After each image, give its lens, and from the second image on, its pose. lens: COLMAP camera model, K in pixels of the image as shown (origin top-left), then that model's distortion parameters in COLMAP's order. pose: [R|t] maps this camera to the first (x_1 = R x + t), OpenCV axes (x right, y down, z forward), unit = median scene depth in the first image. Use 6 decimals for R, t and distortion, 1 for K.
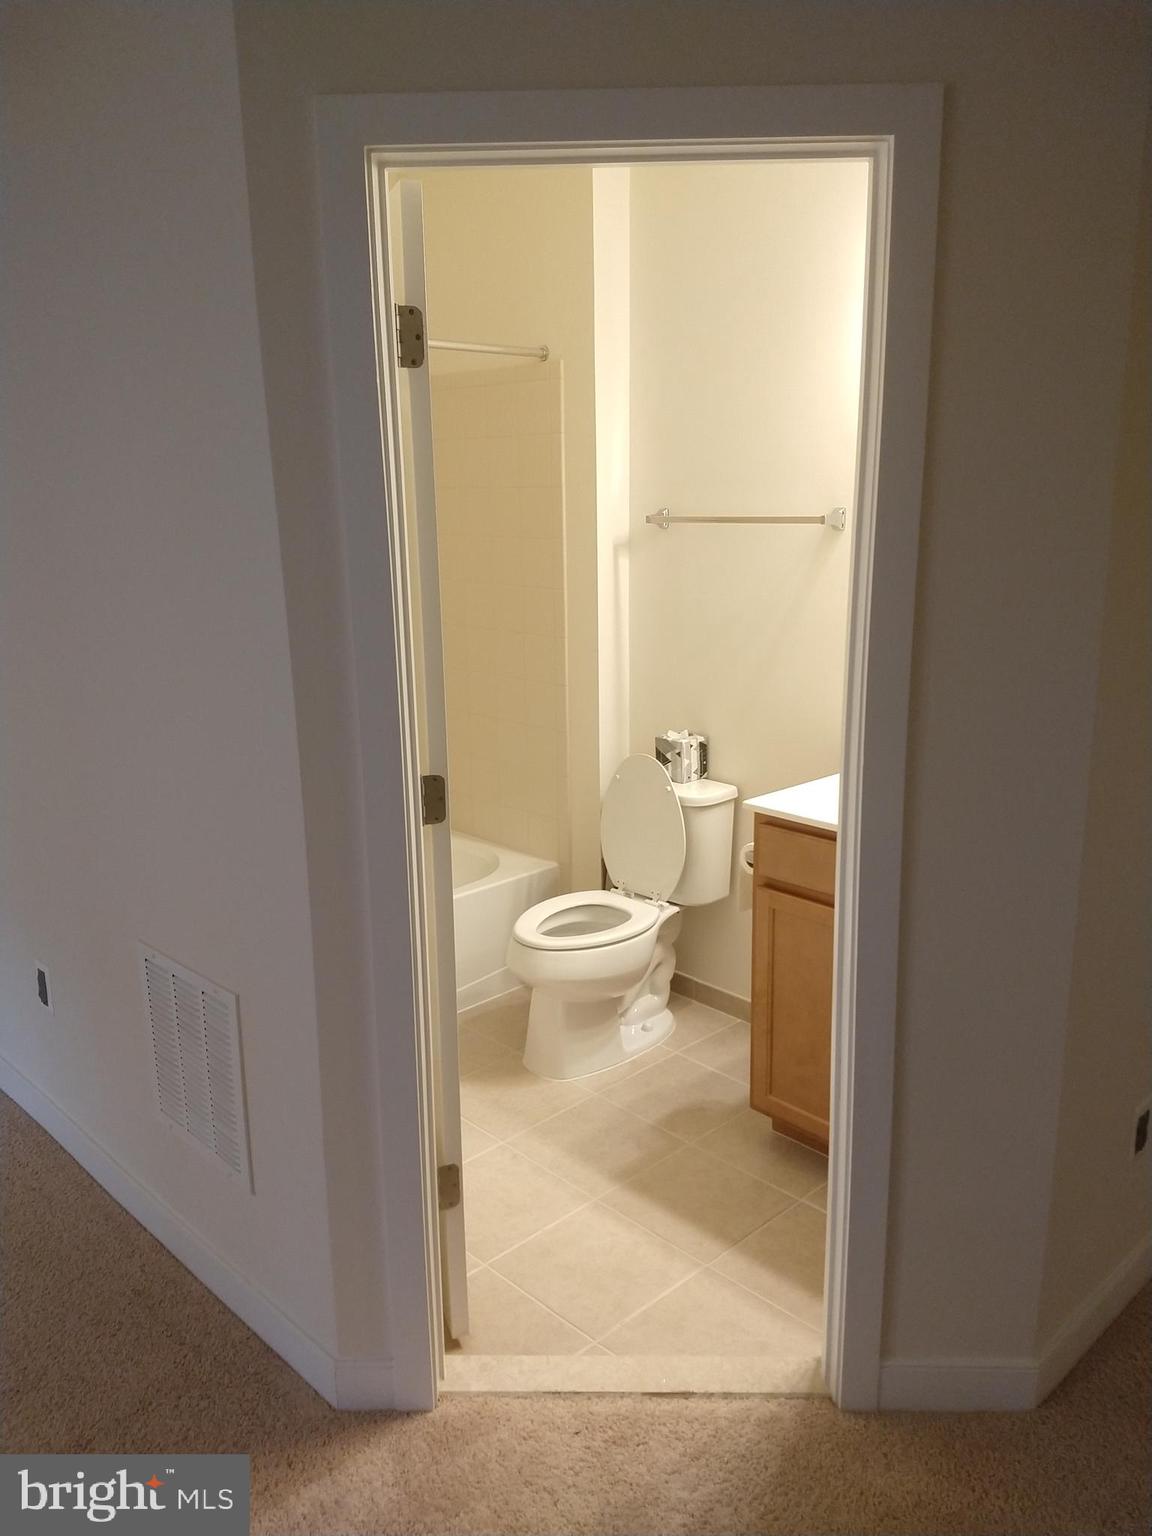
lens RADIAL K [[1155.4, 0, 575.0], [0, 1155.4, 761.2], [0, 0, 1]] dist [0.100421, -0.114663]
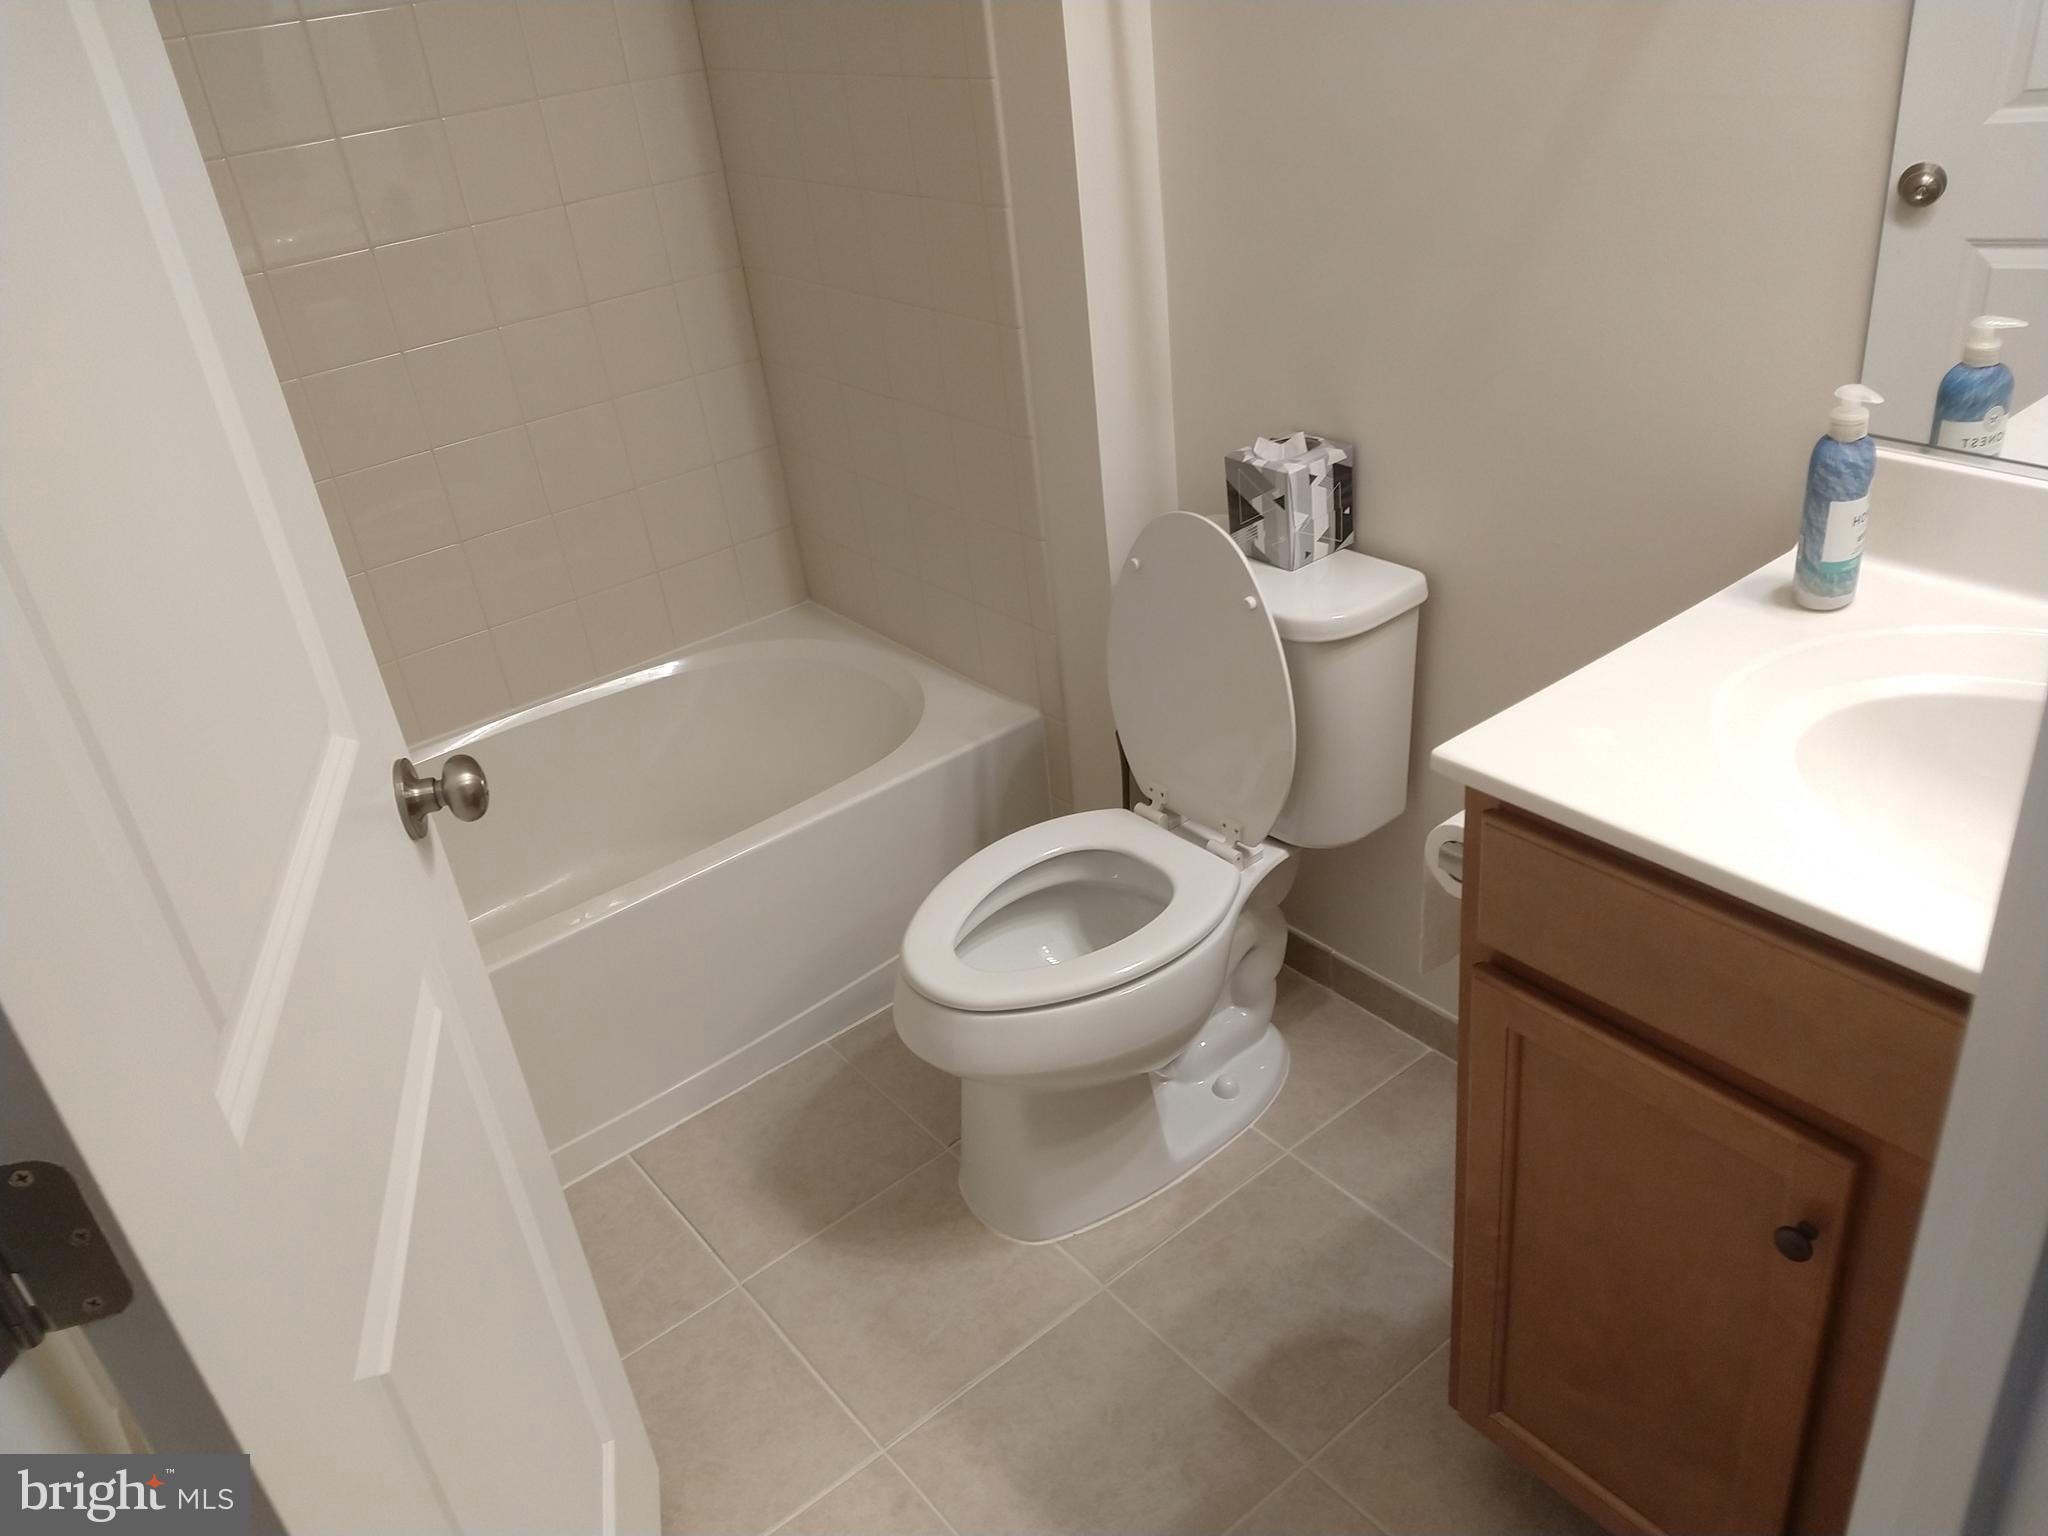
lens RADIAL K [[1540.6, 0, 1026.7], [0, 1540.6, 789.0], [0, 0, 1]] dist [0.100421, -0.114663]
pose [[0.991158, -0.034284, -0.128181, 0.067136], [0.070939, 0.953305, 0.293558, -0.076206], [0.112131, -0.300056, 0.947308, 0.436064]]
